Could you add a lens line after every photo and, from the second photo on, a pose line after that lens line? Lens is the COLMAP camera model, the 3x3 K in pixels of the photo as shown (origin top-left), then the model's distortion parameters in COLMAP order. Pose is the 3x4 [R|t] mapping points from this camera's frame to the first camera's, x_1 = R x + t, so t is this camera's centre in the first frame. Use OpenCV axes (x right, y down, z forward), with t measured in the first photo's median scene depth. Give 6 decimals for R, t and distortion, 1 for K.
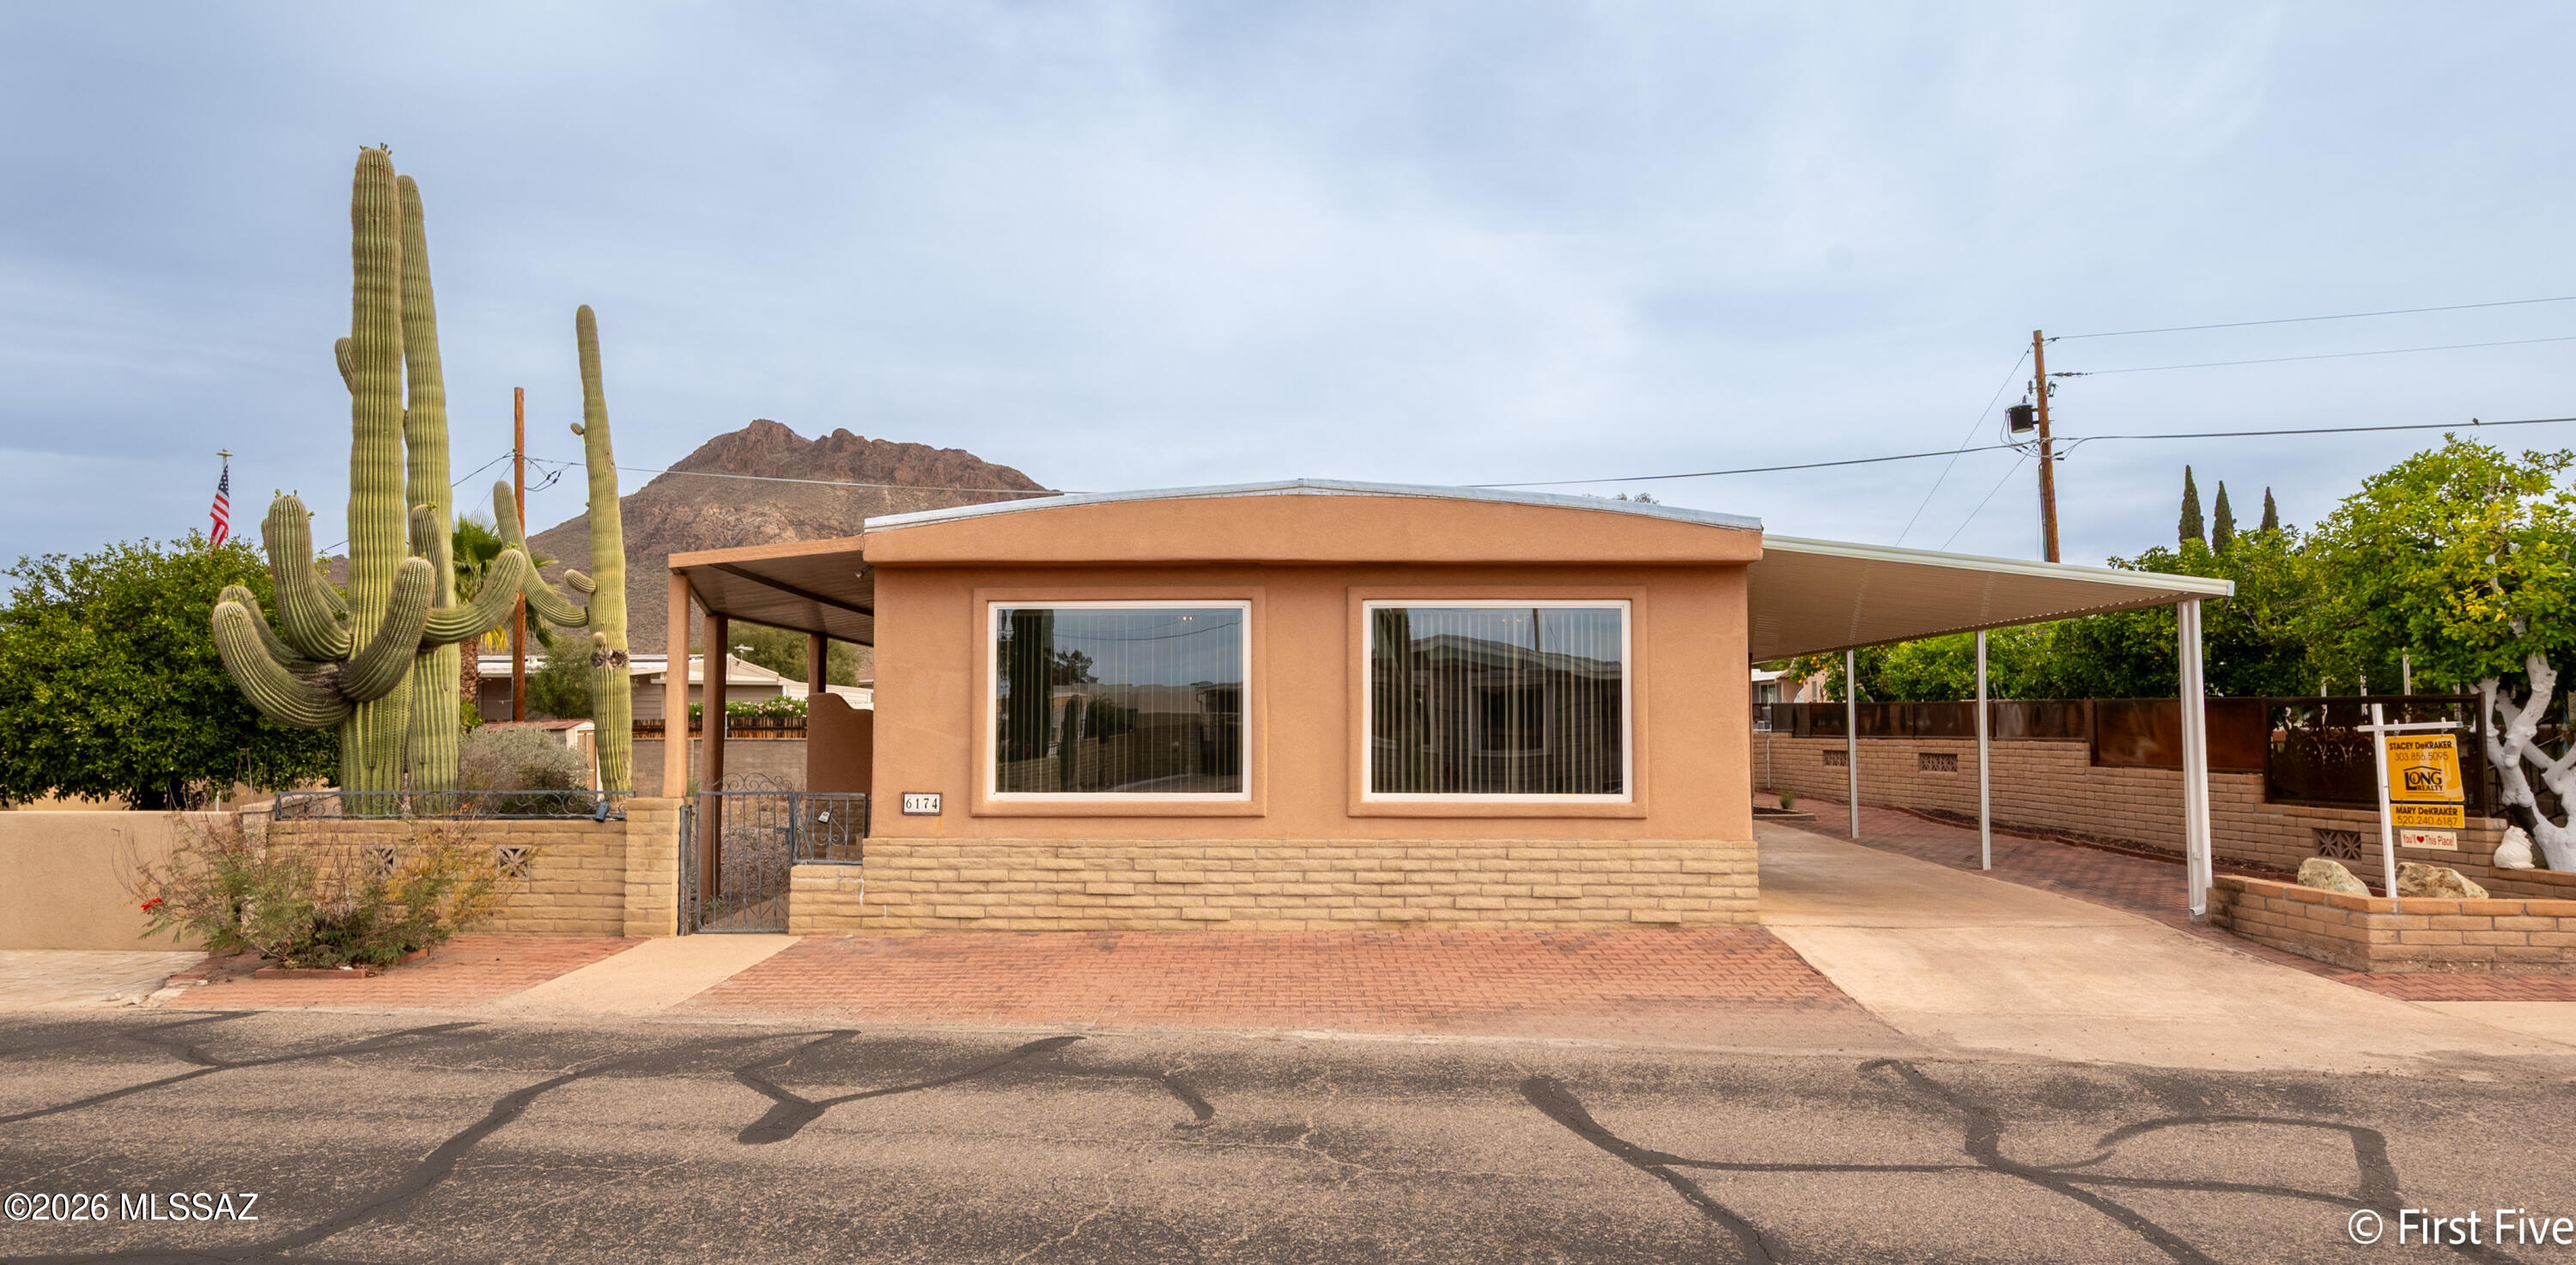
lens RADIAL K [[1310.0, 0, 1235.5], [0, 1310.0, 640.4], [0, 0, 1]] dist [0.000431, -0.000327]
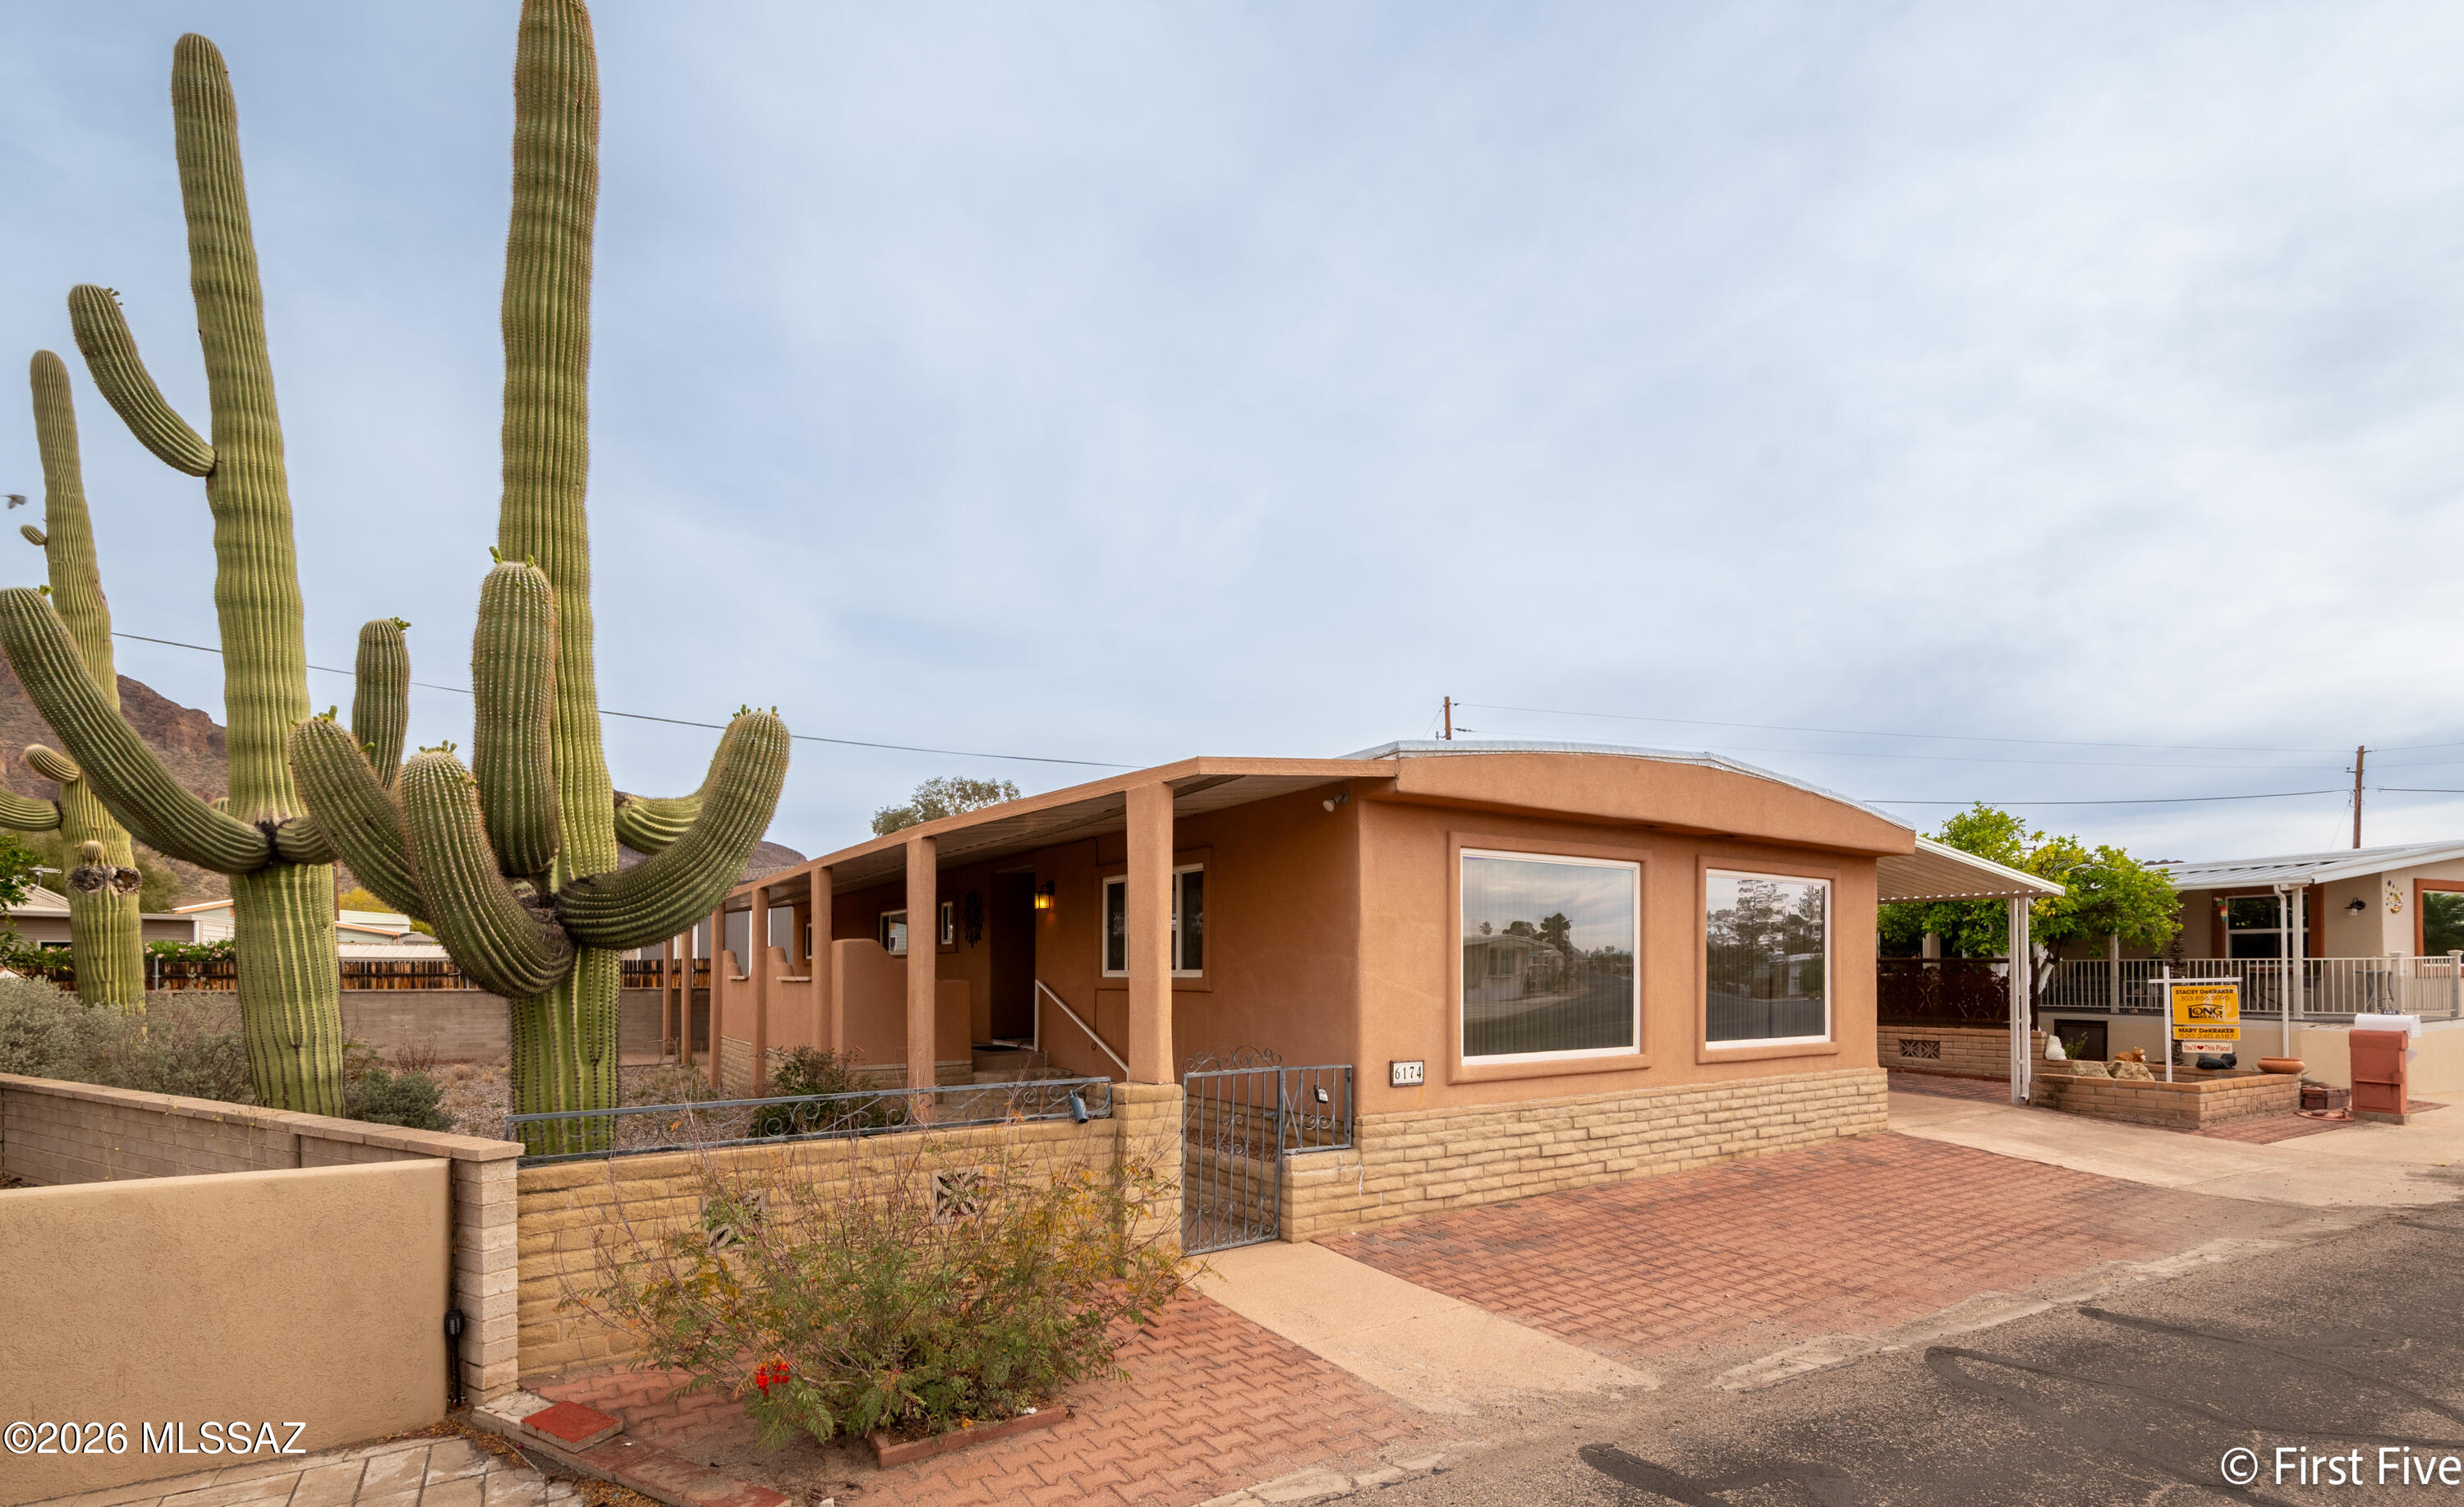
lens RADIAL K [[1068.1, 0, 1223.0], [0, 1068.1, 953.3], [0, 0, 1]] dist [-0.001392, -0.000391]
pose [[0.827584, 0.008902, 0.561271, -0.752578], [-0.037632, 0.998505, 0.039652, 0.020610], [-0.560079, -0.053938, 0.826682, 0.485867]]
